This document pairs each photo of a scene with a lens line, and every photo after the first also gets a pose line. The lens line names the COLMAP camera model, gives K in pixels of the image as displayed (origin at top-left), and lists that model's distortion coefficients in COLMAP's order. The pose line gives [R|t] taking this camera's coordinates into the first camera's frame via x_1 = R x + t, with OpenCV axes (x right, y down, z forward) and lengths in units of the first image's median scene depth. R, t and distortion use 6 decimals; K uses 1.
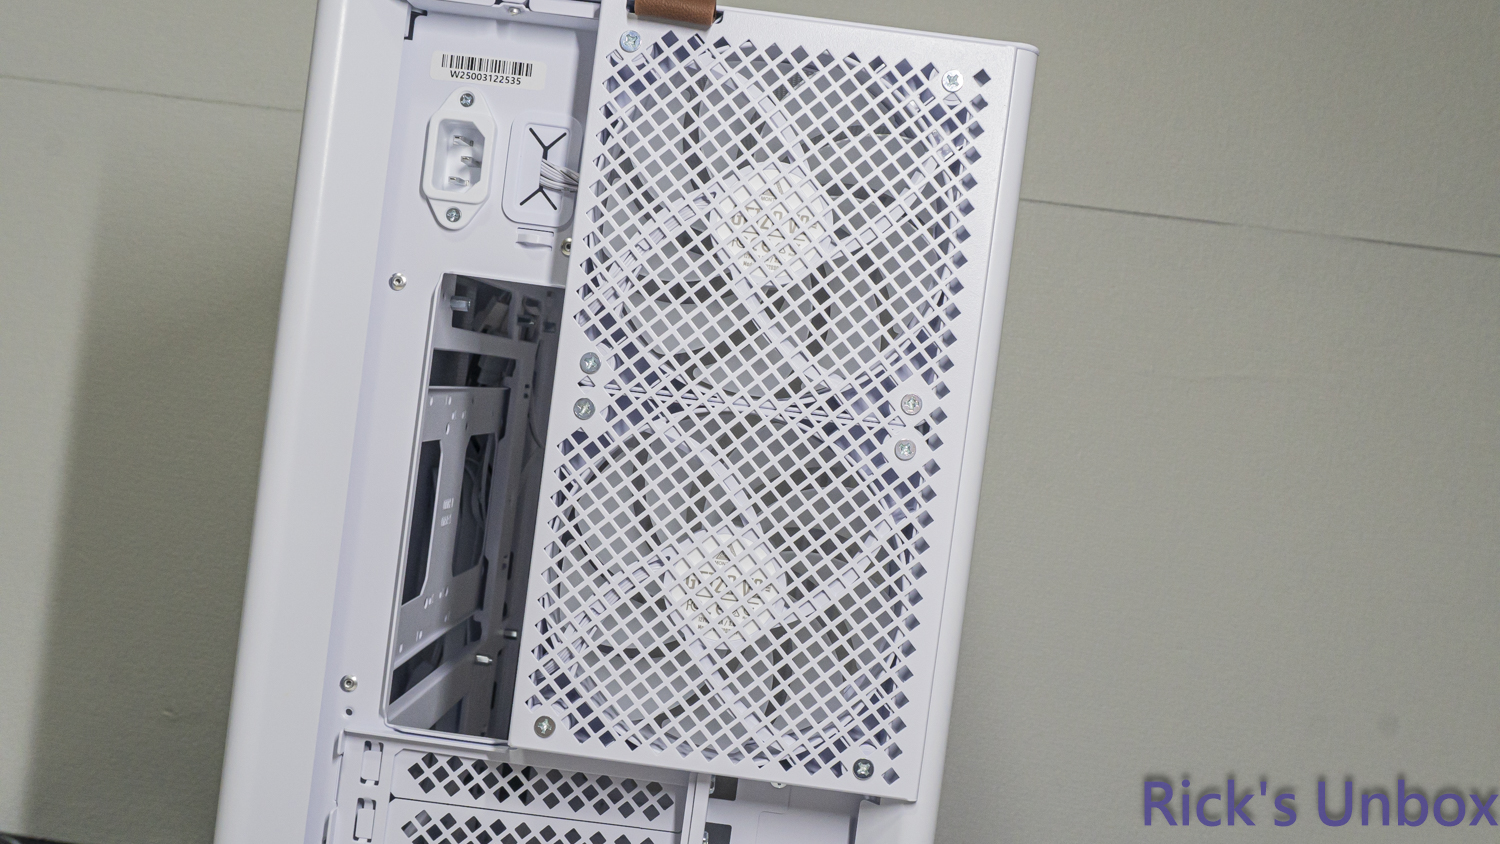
lens RADIAL K [[1582.8, 0, 724.7], [0, 1582.8, 462.1], [0, 0, 1]] dist [0.014185, 0.000000]
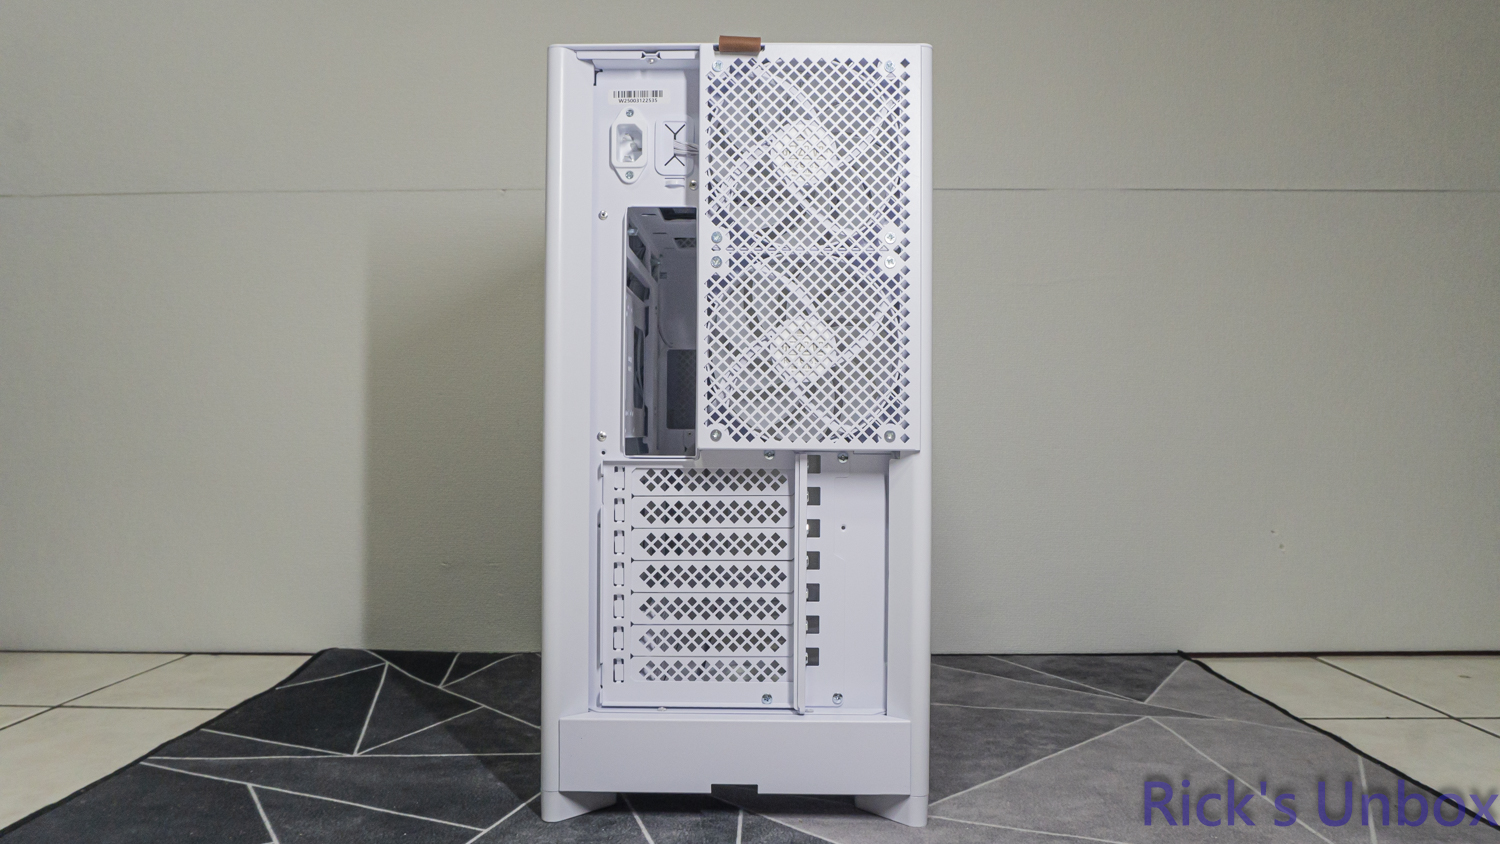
lens RADIAL K [[1064.7, 0, 747.8], [0, 1064.7, 391.1], [0, 0, 1]] dist [-0.000234, -0.026163]
pose [[0.992413, -0.122270, 0.012936, -0.086971], [0.122740, 0.991376, -0.045919, 0.178652], [-0.007210, 0.047159, 0.998861, -0.243715]]
